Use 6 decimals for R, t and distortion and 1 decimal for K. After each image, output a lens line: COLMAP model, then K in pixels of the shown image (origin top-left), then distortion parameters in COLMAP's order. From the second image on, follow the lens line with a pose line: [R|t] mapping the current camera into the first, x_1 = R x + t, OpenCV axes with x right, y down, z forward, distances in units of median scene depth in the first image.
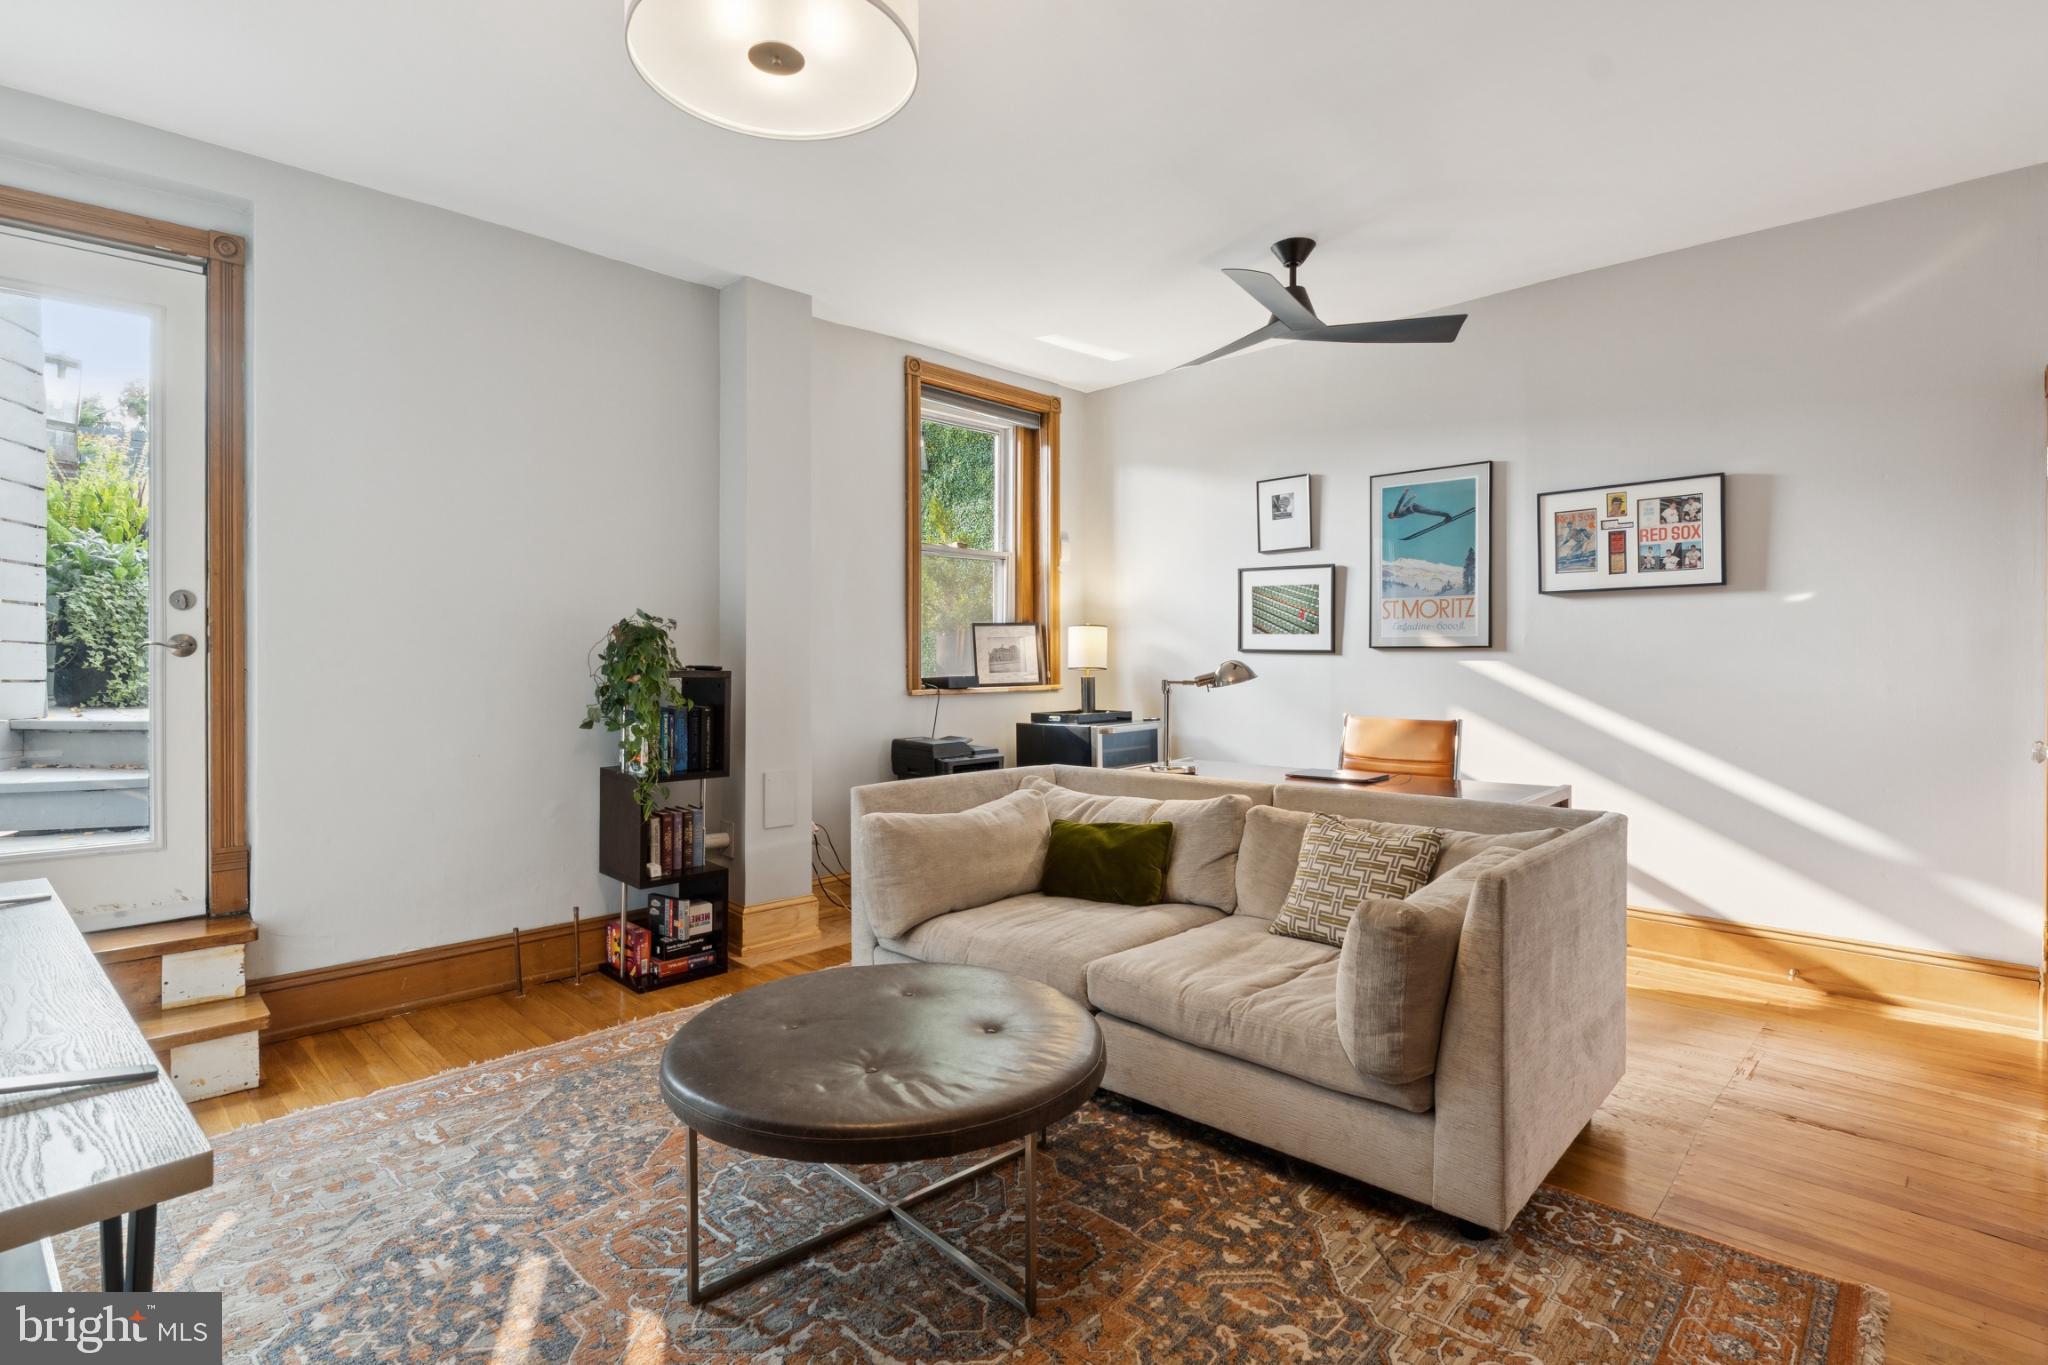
lens RADIAL K [[1020.9, 0, 1021.4], [0, 1020.9, 658.4], [0, 0, 1]] dist [-0.002944, -0.000214]
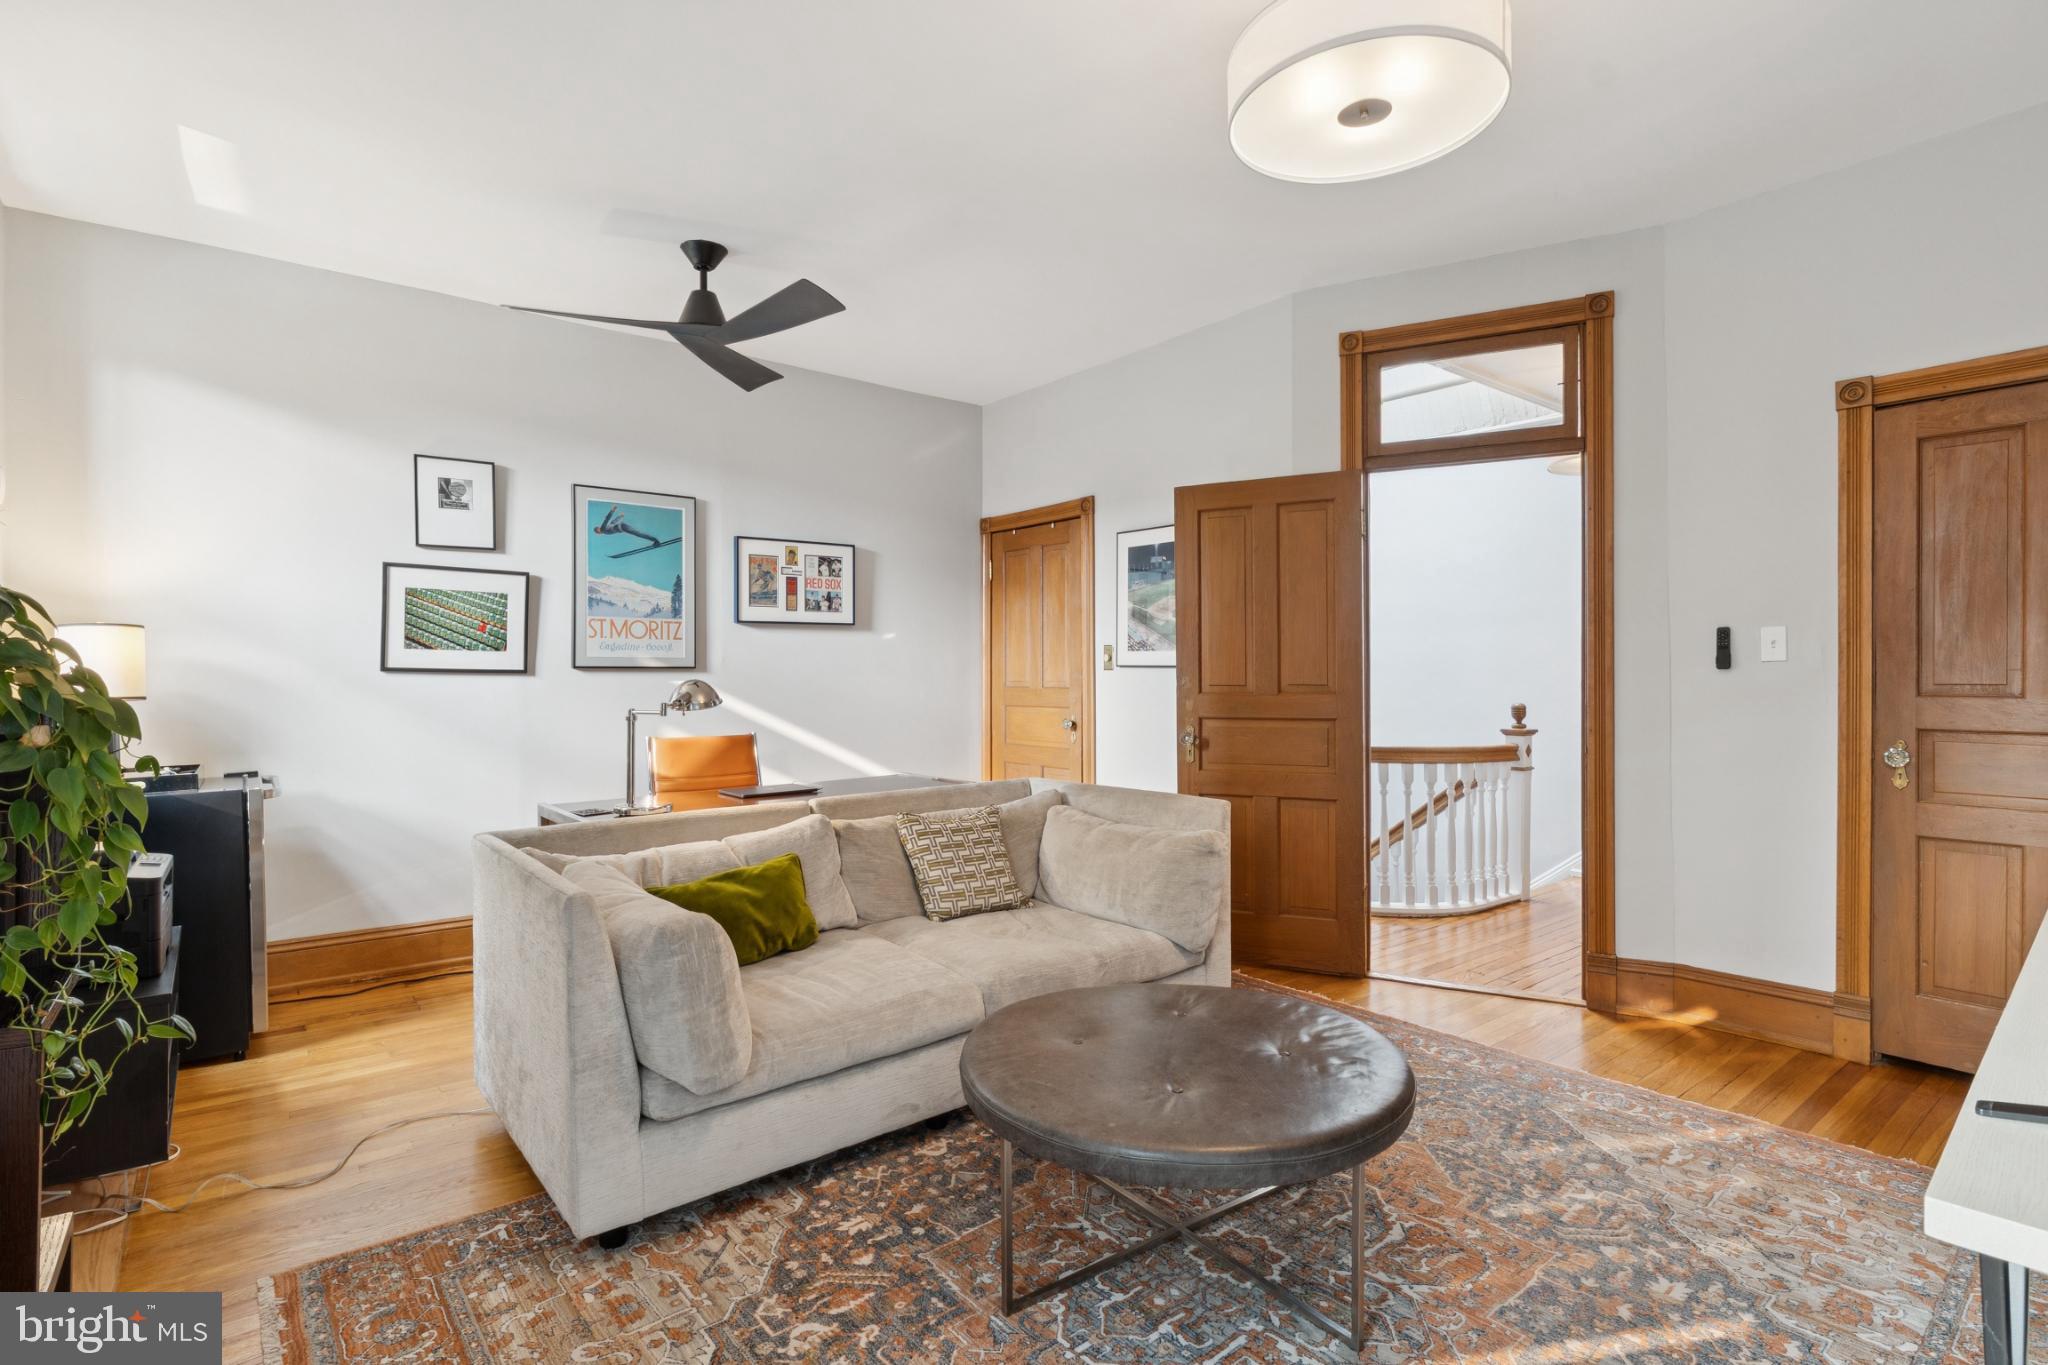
lens RADIAL K [[999.7, 0, 1024.0], [0, 999.7, 682.5], [0, 0, 1]] dist [-0.002207, -0.000076]
pose [[0.110918, -0.006344, 0.993809, -0.558974], [0.006125, 0.999965, 0.005700, 0.000508], [-0.993811, 0.005455, 0.110953, 0.525371]]
